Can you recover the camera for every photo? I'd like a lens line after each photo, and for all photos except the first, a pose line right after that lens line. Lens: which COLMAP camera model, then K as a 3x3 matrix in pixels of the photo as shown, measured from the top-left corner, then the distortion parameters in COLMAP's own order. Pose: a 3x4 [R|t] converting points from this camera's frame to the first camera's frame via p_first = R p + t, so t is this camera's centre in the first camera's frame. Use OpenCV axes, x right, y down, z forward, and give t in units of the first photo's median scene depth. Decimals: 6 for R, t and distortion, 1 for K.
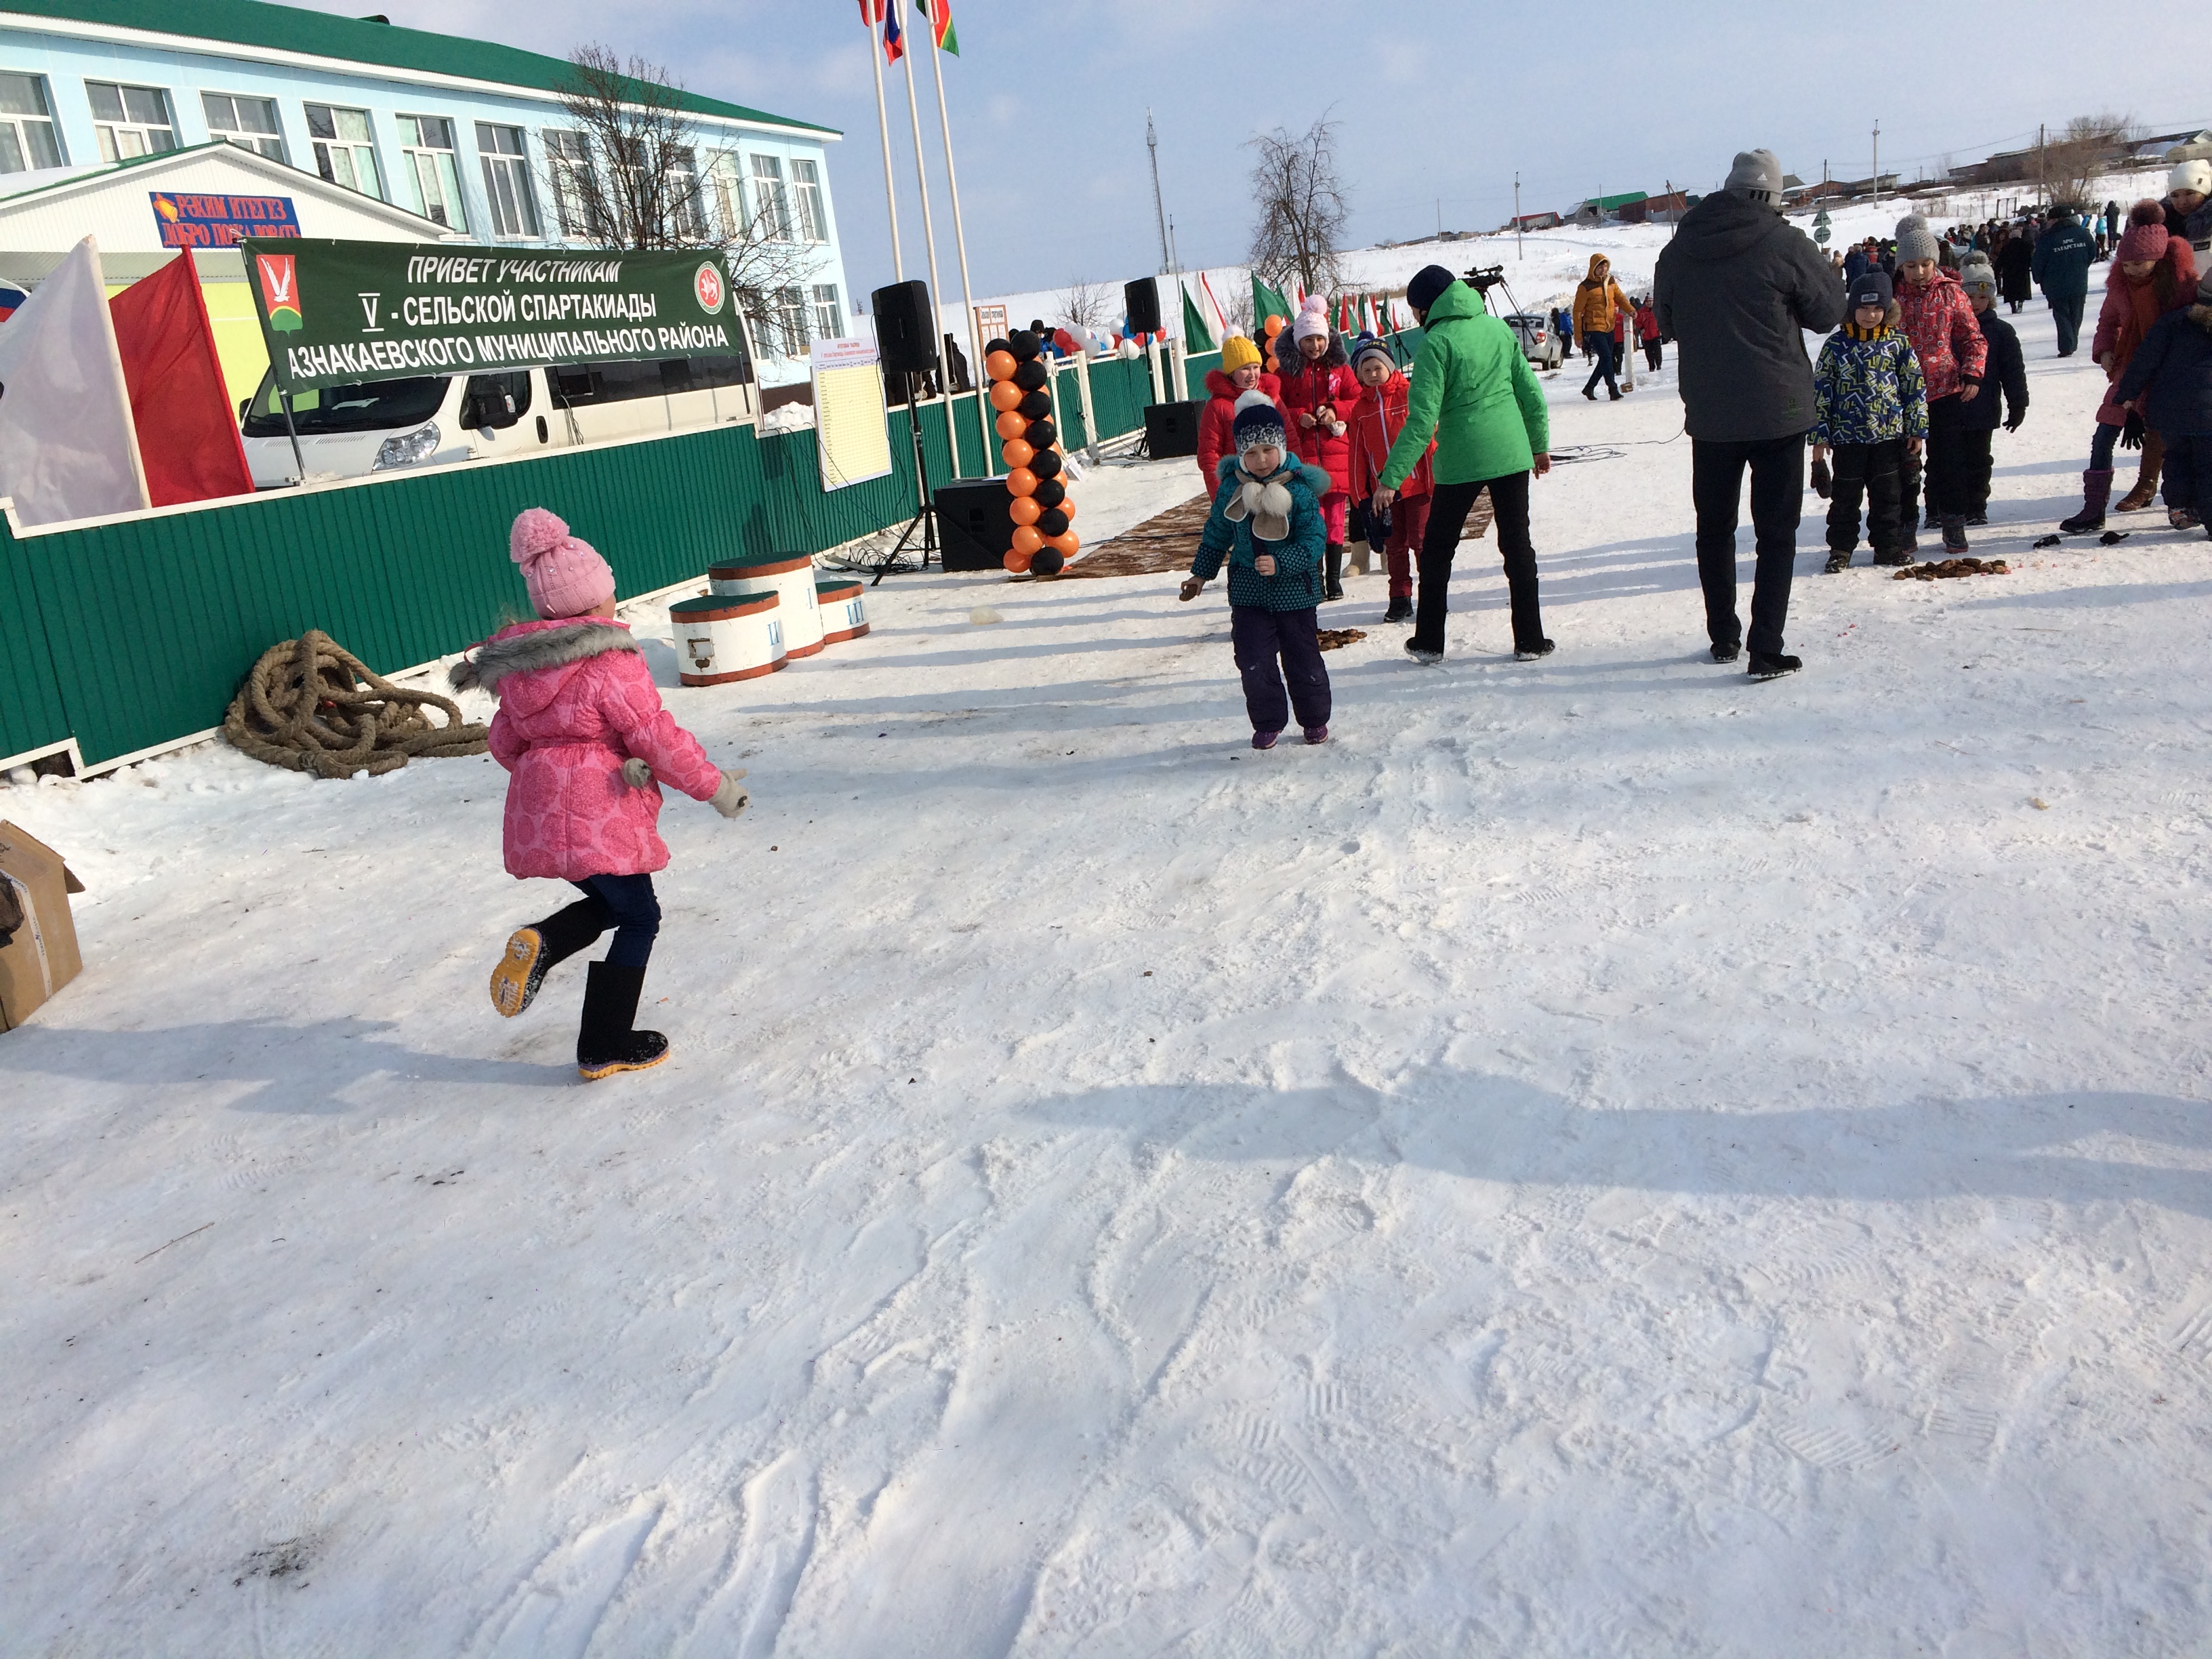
lens RADIAL K [[1871.9, 0, 1103.5], [0, 1871.9, 810.7], [0, 0, 1]] dist [0.063639, -0.070908]
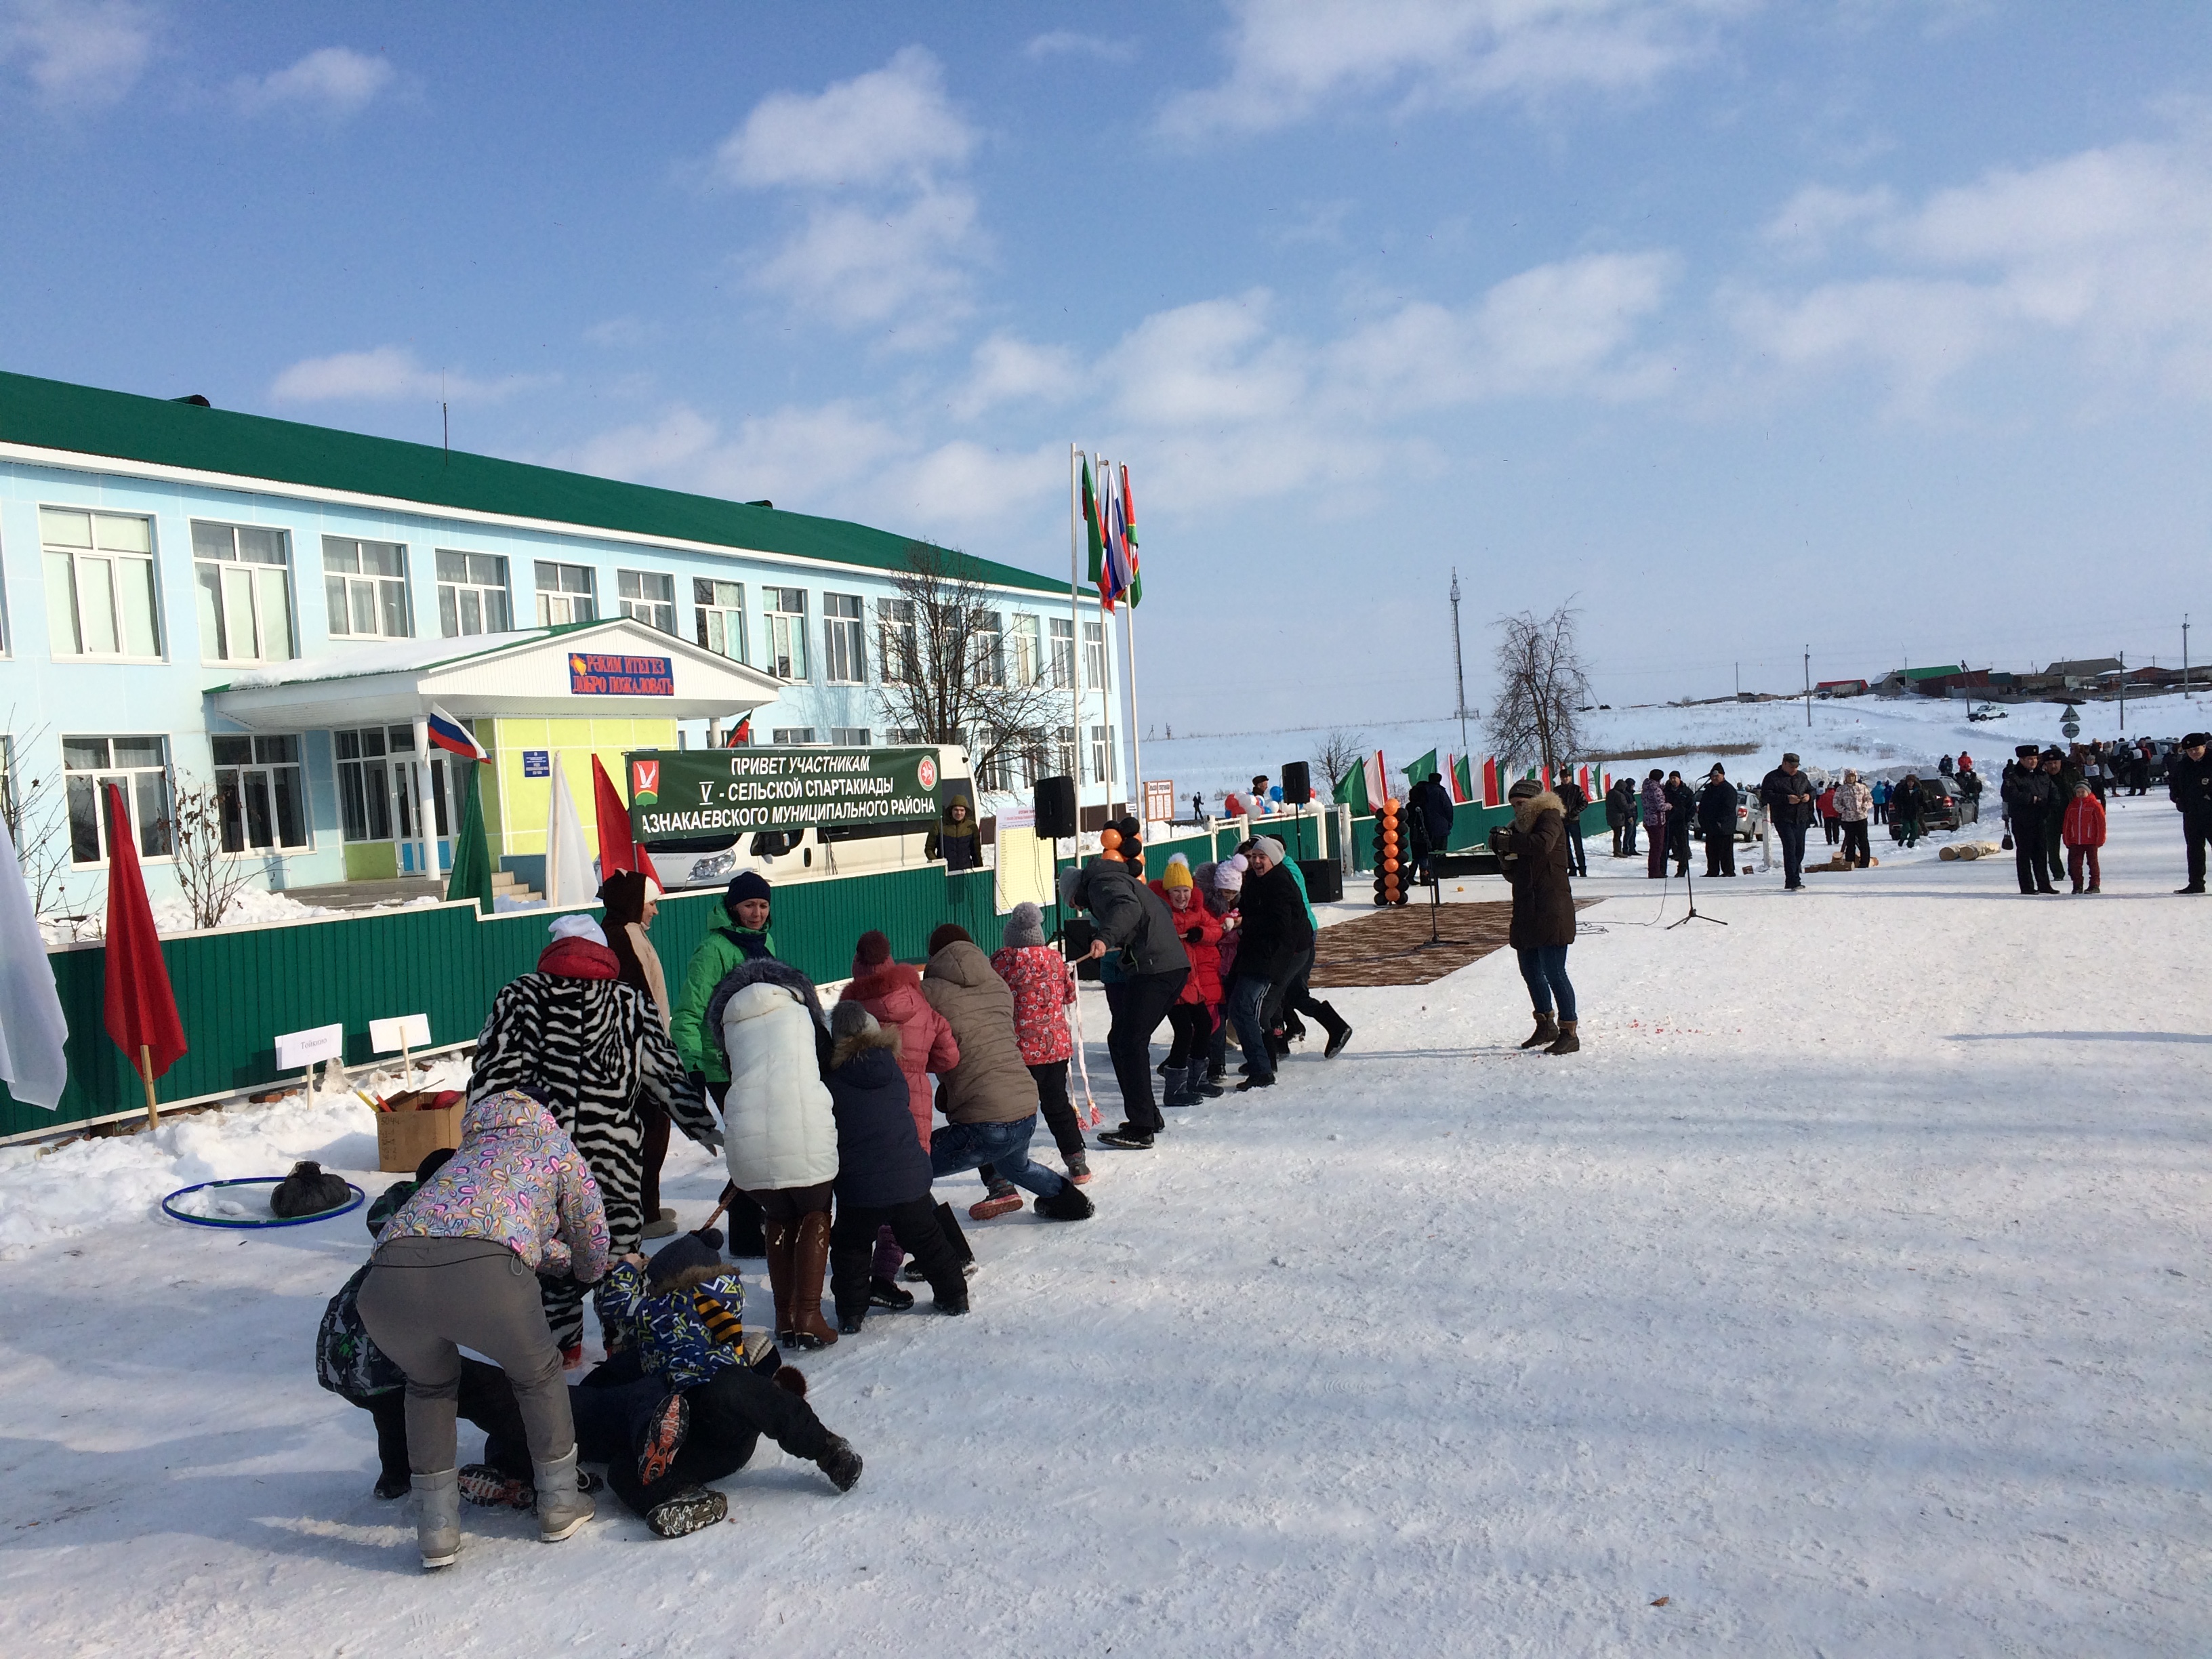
lens RADIAL K [[1871.9, 0, 1123.5], [0, 1871.9, 827.6], [0, 0, 1]] dist [0.063639, -0.070908]
pose [[0.986884, 0.064973, -0.147780, 0.054004], [-0.094524, 0.974665, -0.202714, 0.015122], [0.130865, 0.214024, 0.968023, -0.131180]]
